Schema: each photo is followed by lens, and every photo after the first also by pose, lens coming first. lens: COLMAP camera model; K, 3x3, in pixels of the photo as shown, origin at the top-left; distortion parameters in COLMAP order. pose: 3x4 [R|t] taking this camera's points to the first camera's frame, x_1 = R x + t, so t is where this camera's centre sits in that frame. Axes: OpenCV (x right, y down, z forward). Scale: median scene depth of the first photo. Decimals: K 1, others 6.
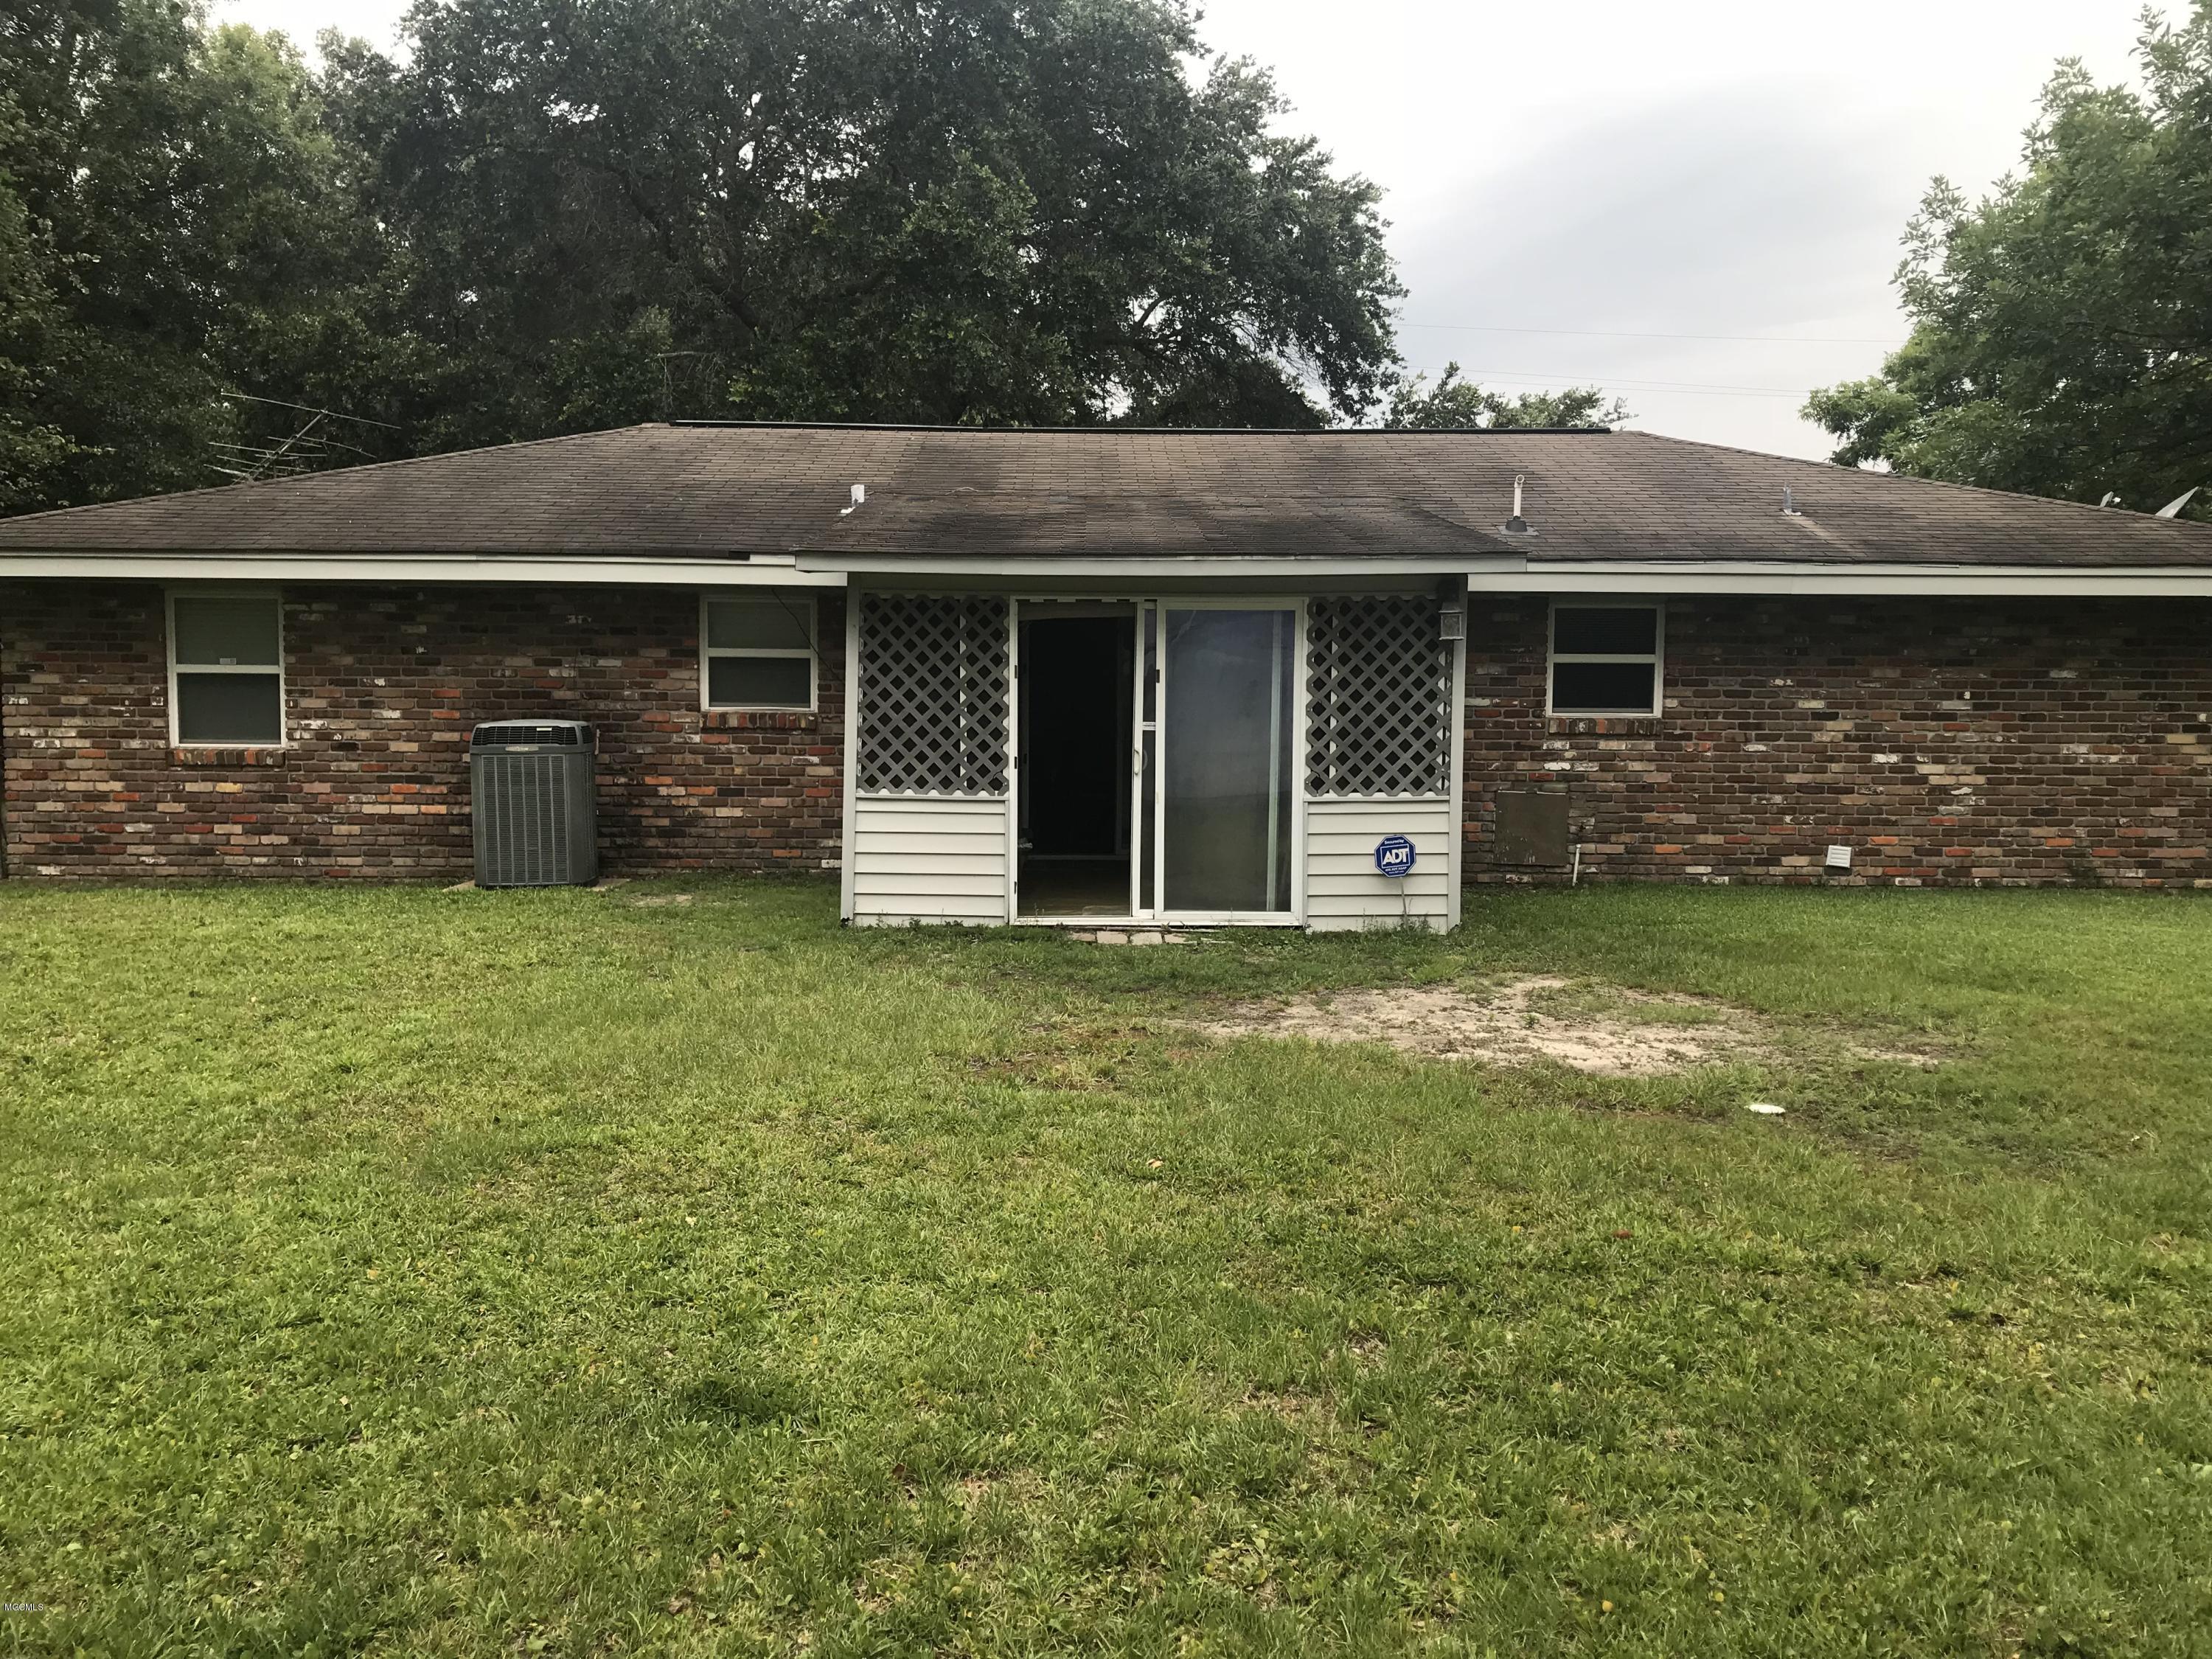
lens RADIAL K [[1624.8, 0, 1105.4], [0, 1624.8, 866.3], [0, 0, 1]] dist [-0.120025, 0.093309]
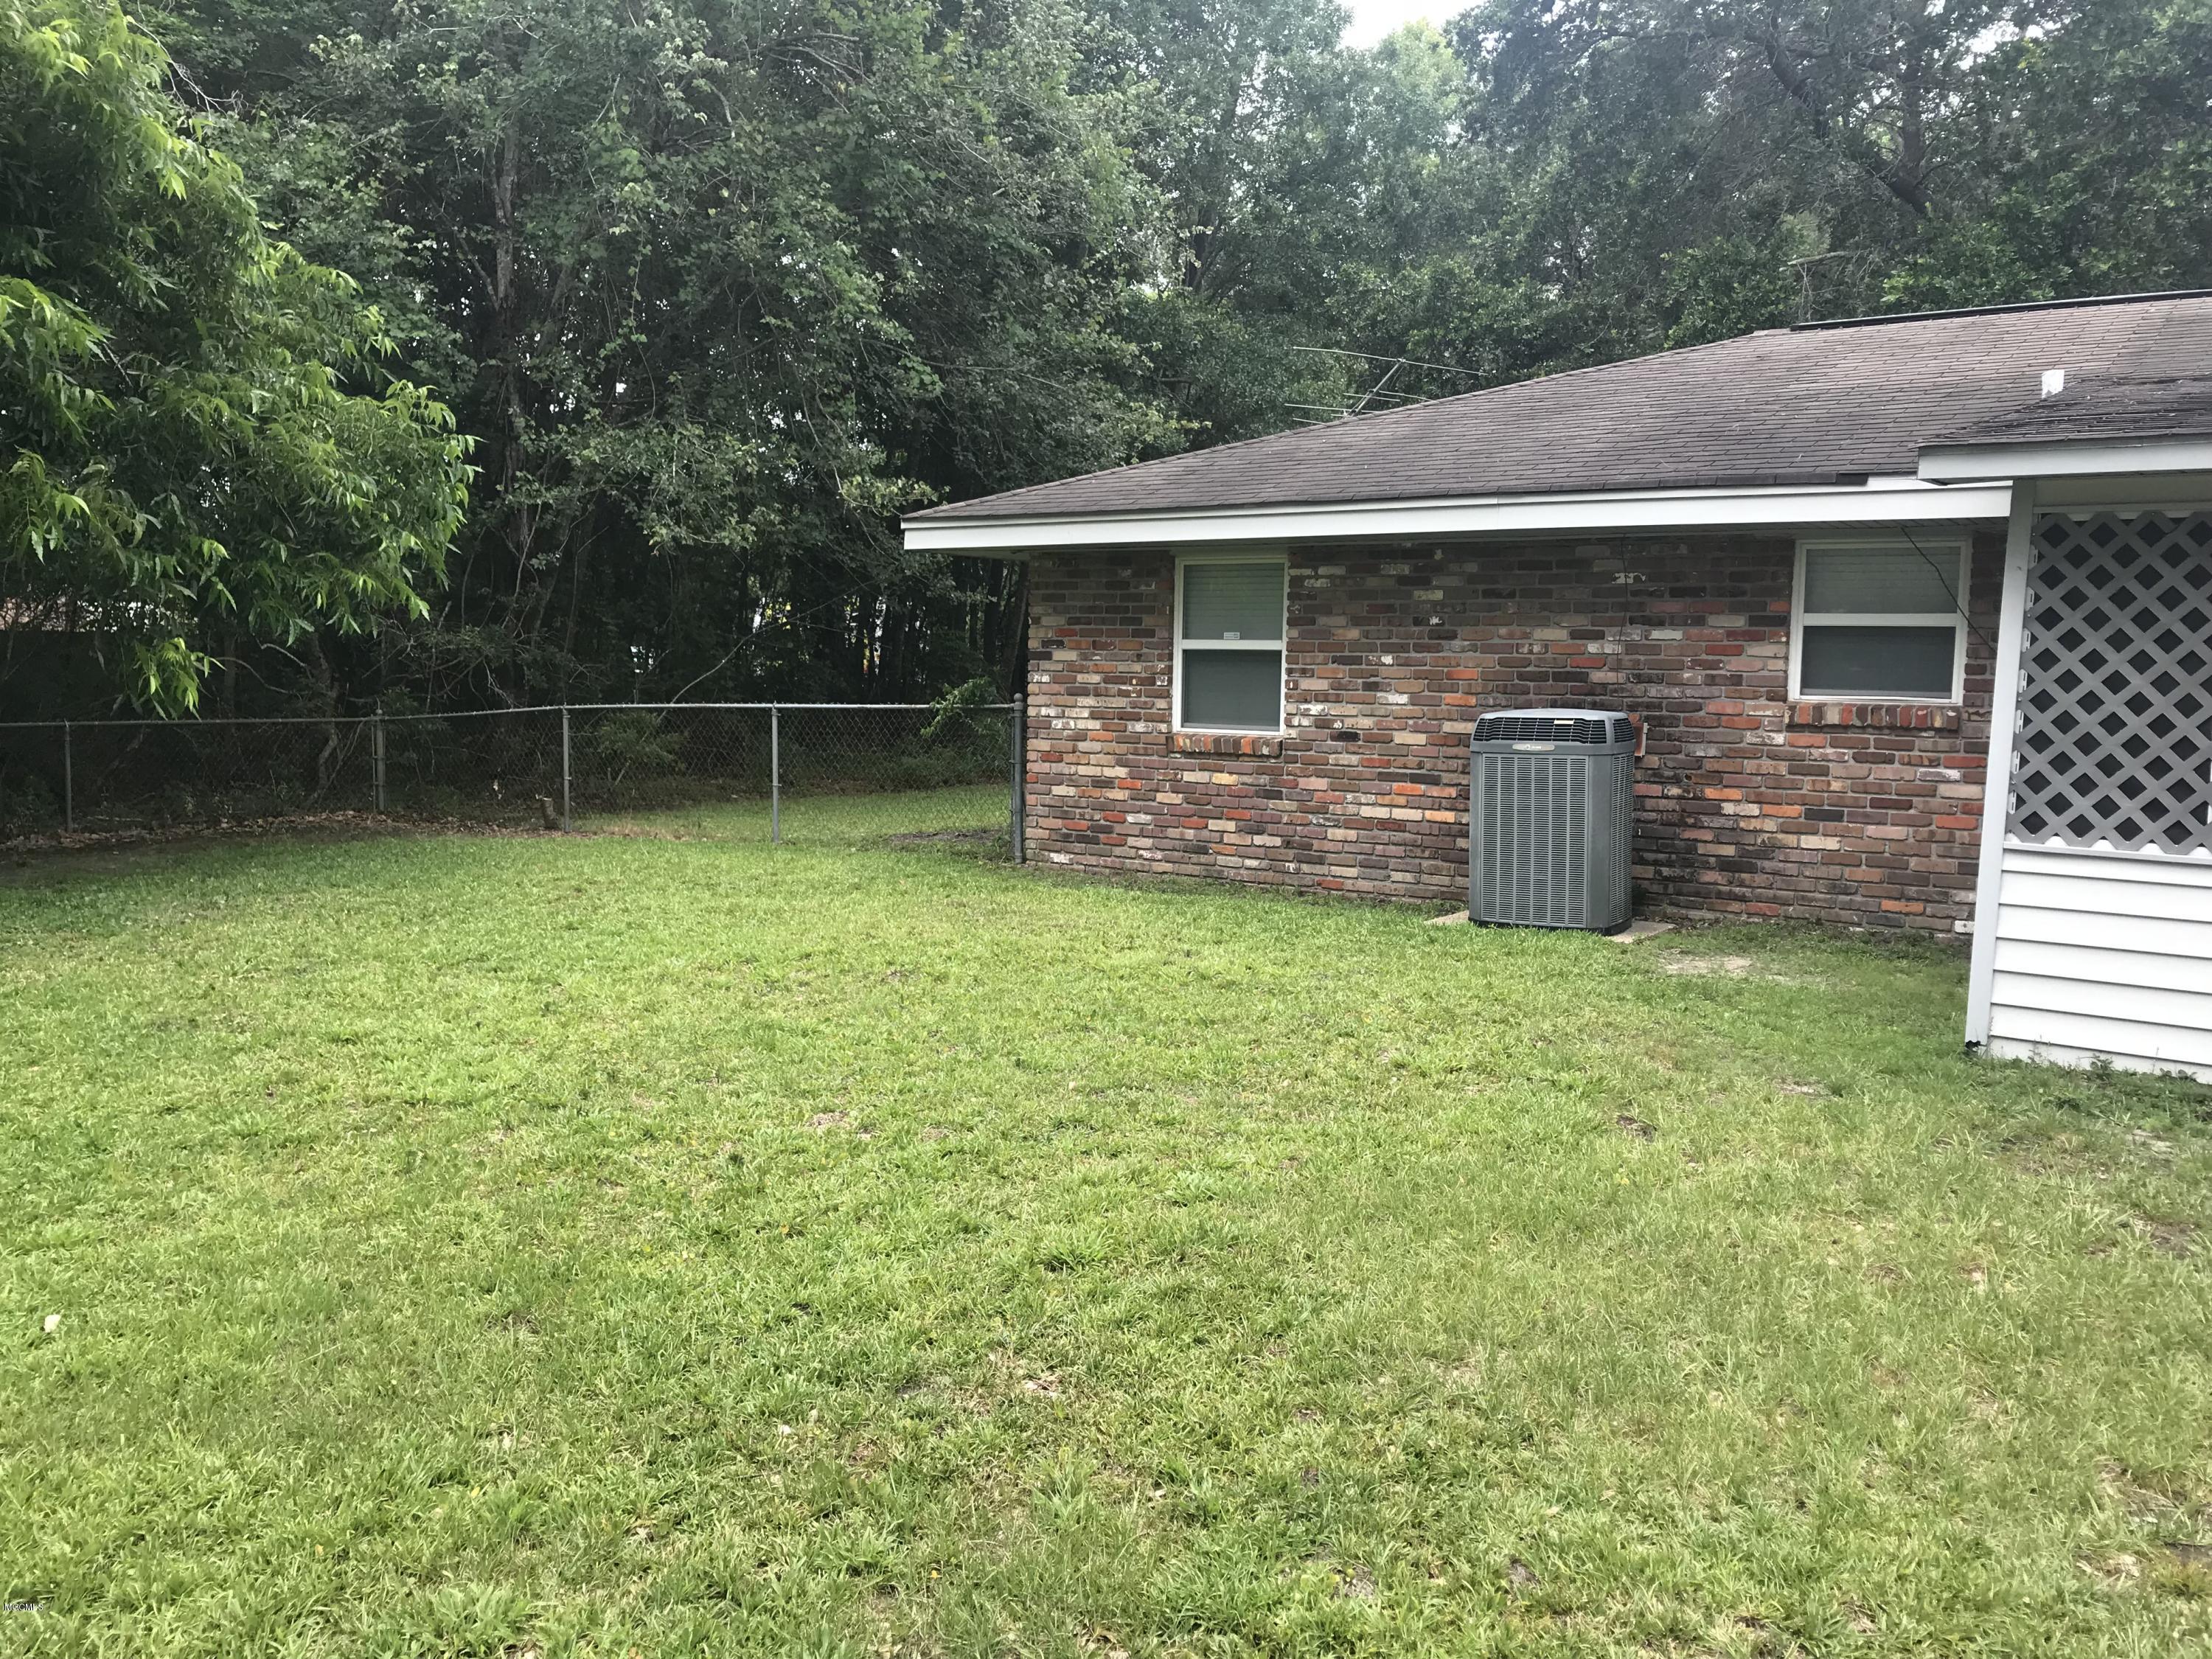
lens RADIAL K [[1796.1, 0, 1106.0], [0, 1796.1, 829.5], [0, 0, 1]] dist [0.014939, 0.007740]
pose [[0.805443, 0.051036, -0.590472, -0.015883], [-0.063494, 0.997982, -0.000351, -0.017730], [0.589262, 0.037774, 0.807058, 0.158663]]
